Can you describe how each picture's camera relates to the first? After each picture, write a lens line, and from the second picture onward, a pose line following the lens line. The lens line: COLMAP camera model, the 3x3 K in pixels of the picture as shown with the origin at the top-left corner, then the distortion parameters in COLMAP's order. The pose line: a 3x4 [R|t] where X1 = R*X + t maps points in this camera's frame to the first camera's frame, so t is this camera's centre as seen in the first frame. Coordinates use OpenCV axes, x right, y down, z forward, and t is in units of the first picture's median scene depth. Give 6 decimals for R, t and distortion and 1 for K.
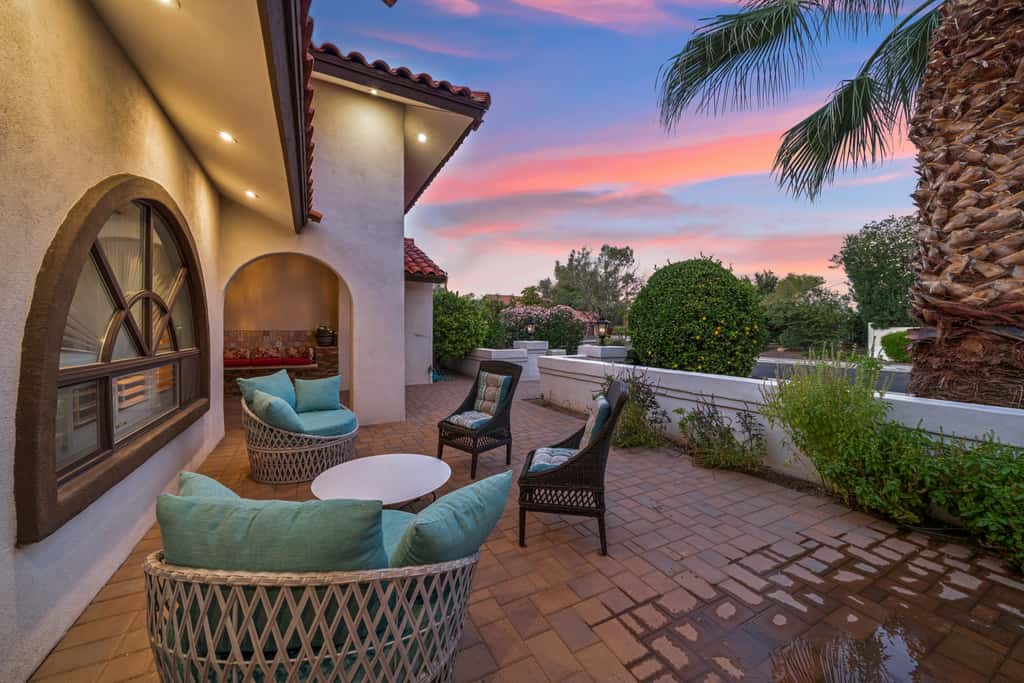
lens RADIAL K [[373.9, 0, 517.8], [0, 373.9, 340.0], [0, 0, 1]] dist [0.003028, -0.000064]
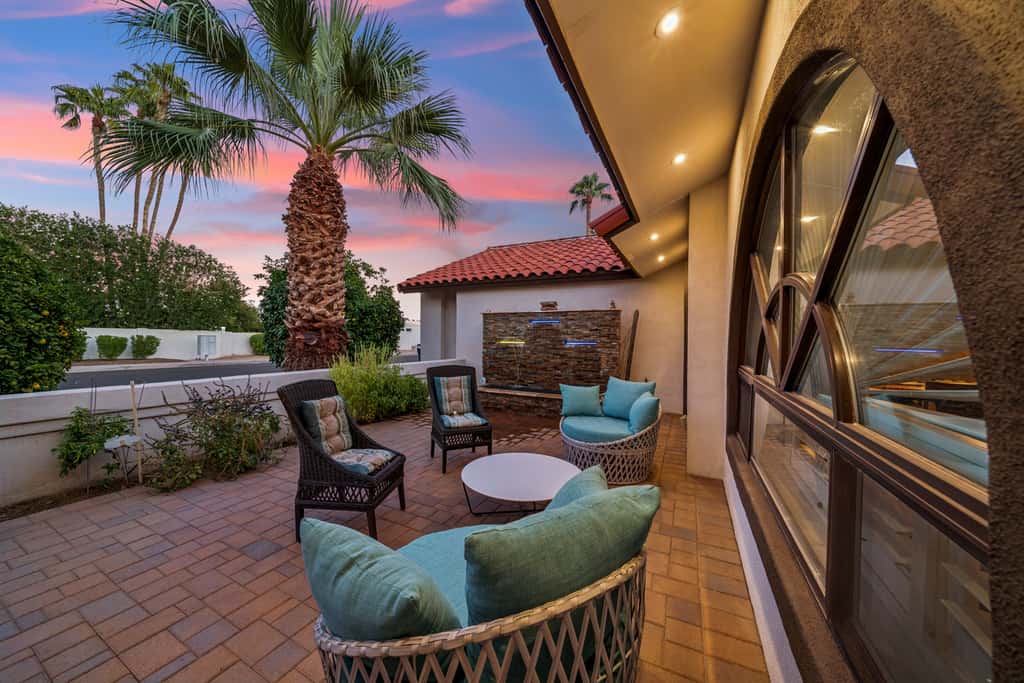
lens RADIAL K [[358.8, 0, 514.2], [0, 358.8, 341.6], [0, 0, 1]] dist [0.001866, -0.000056]
pose [[-0.579959, -0.025187, 0.814256, -0.967494], [-0.002437, 0.999571, 0.029184, -0.046000], [-0.814642, 0.014941, -0.579772, 1.307572]]
